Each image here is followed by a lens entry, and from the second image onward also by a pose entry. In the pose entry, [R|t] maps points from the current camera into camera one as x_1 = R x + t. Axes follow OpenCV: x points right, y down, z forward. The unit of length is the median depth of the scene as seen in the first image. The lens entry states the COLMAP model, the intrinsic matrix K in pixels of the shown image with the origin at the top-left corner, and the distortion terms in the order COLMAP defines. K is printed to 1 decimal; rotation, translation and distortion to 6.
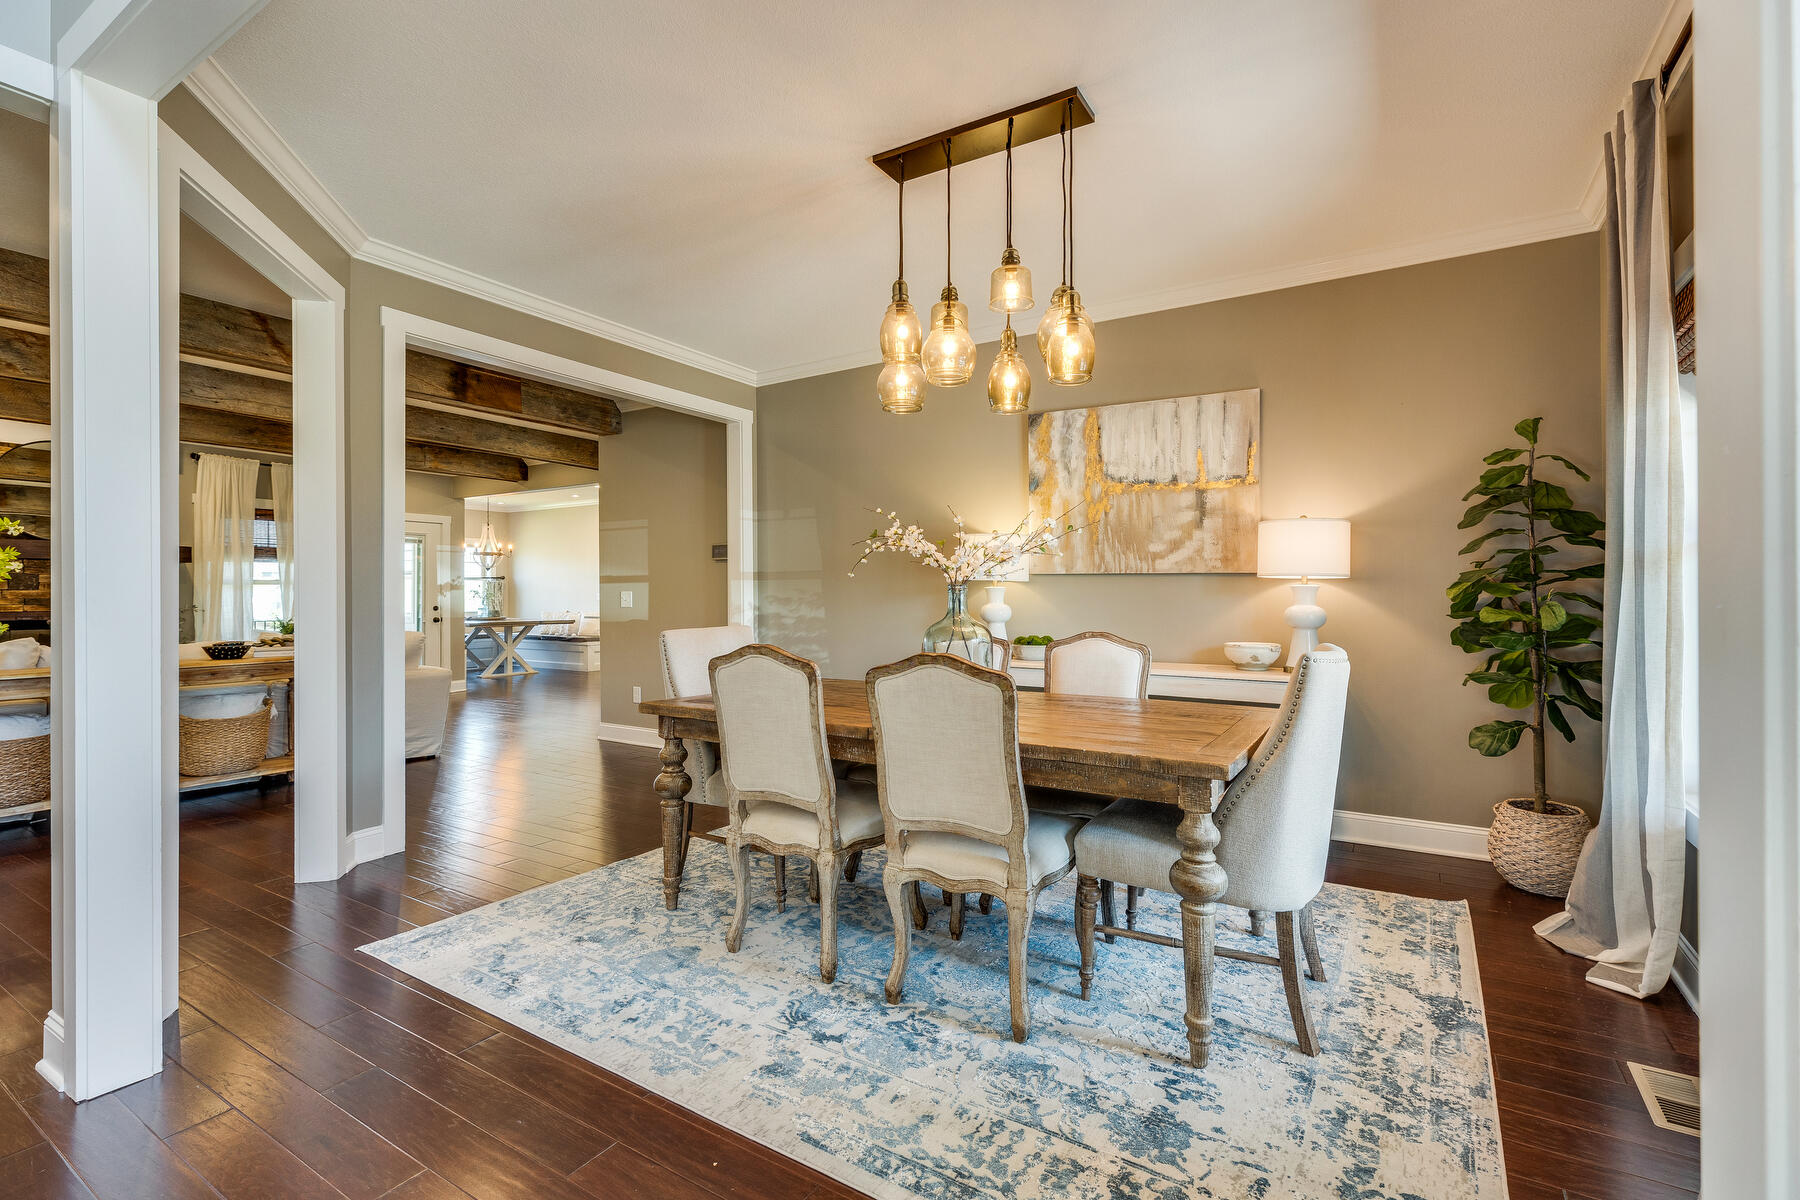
lens RADIAL K [[799.9, 0, 904.0], [0, 799.9, 602.1], [0, 0, 1]] dist [0.007267, -0.000108]
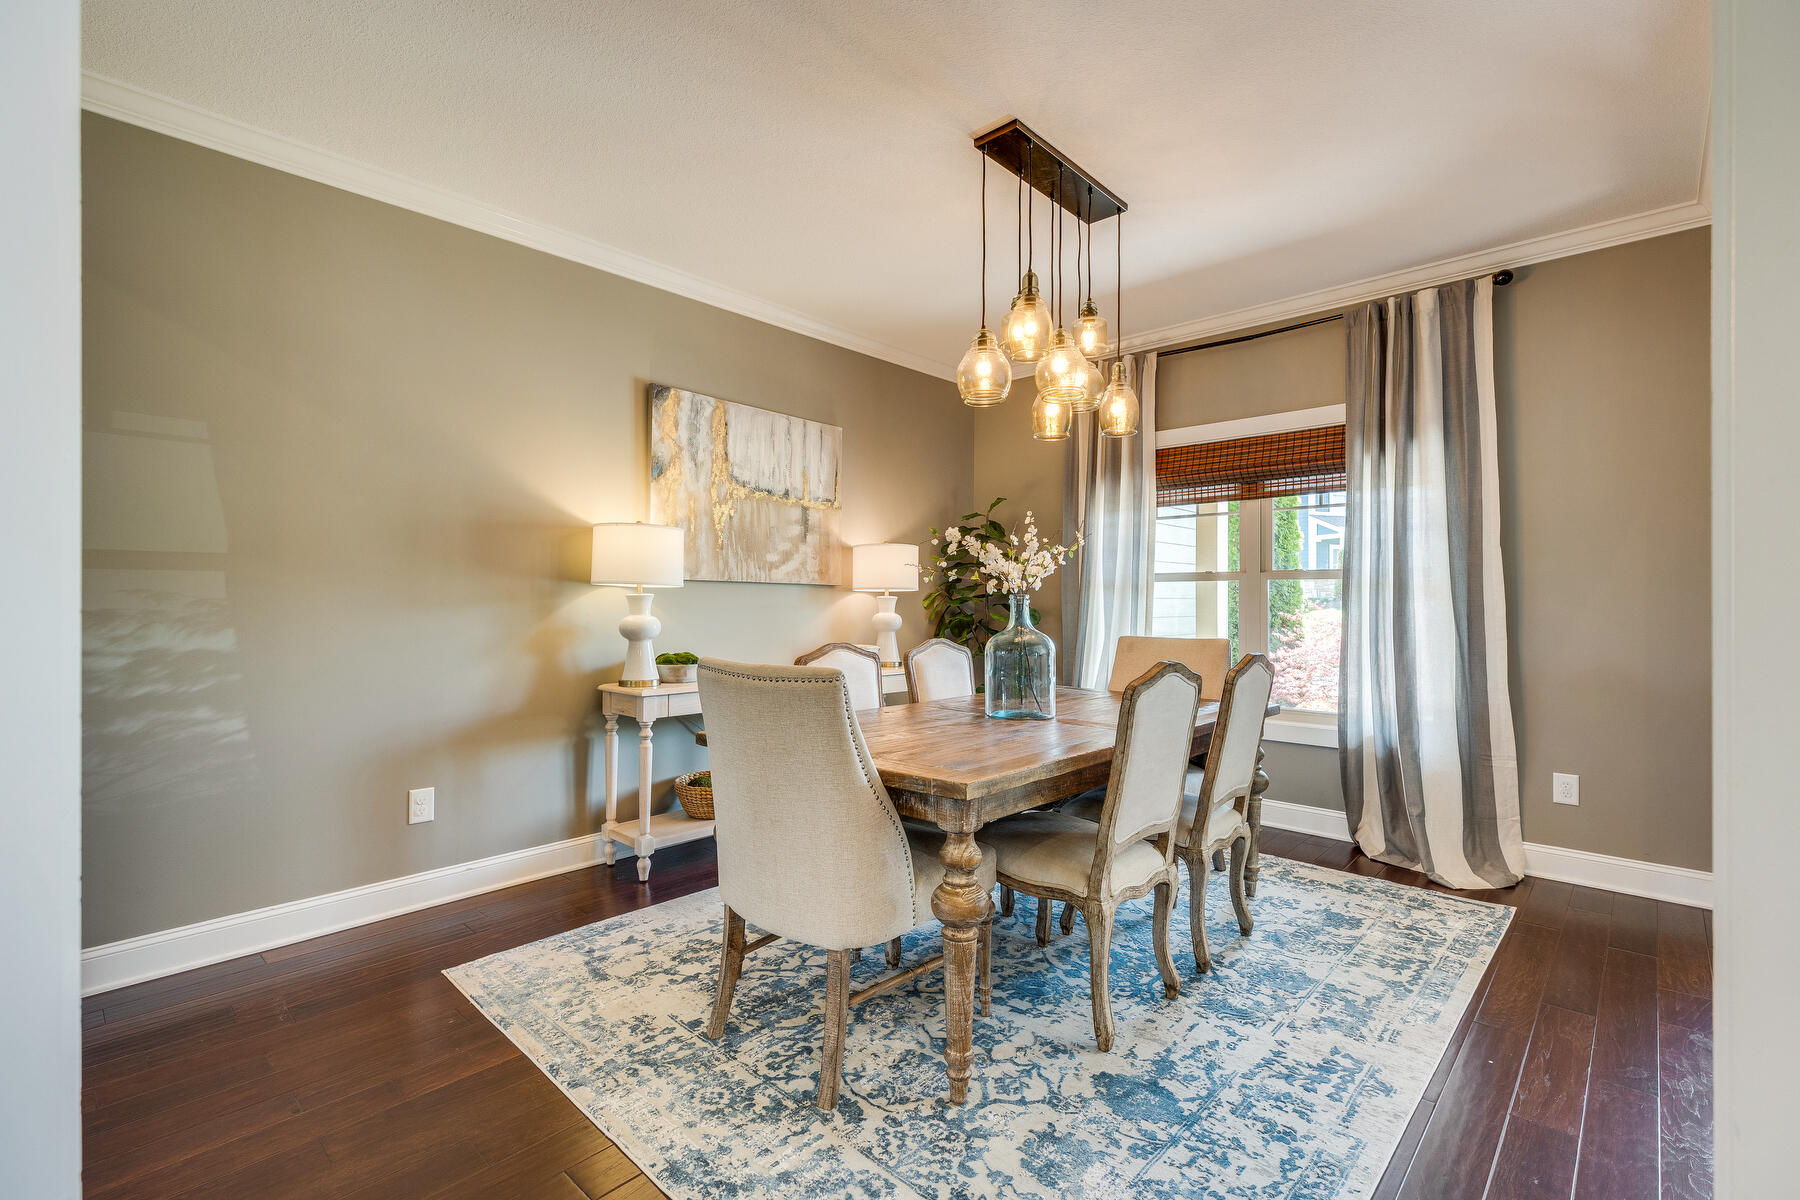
lens RADIAL K [[799.9, 0, 904.0], [0, 799.9, 602.1], [0, 0, 1]] dist [0.007267, -0.000108]
pose [[0.206391, 0.003604, 0.978463, -0.647543], [0.006419, 0.999967, -0.005038, -0.005769], [-0.978448, 0.007321, 0.206361, 0.639195]]
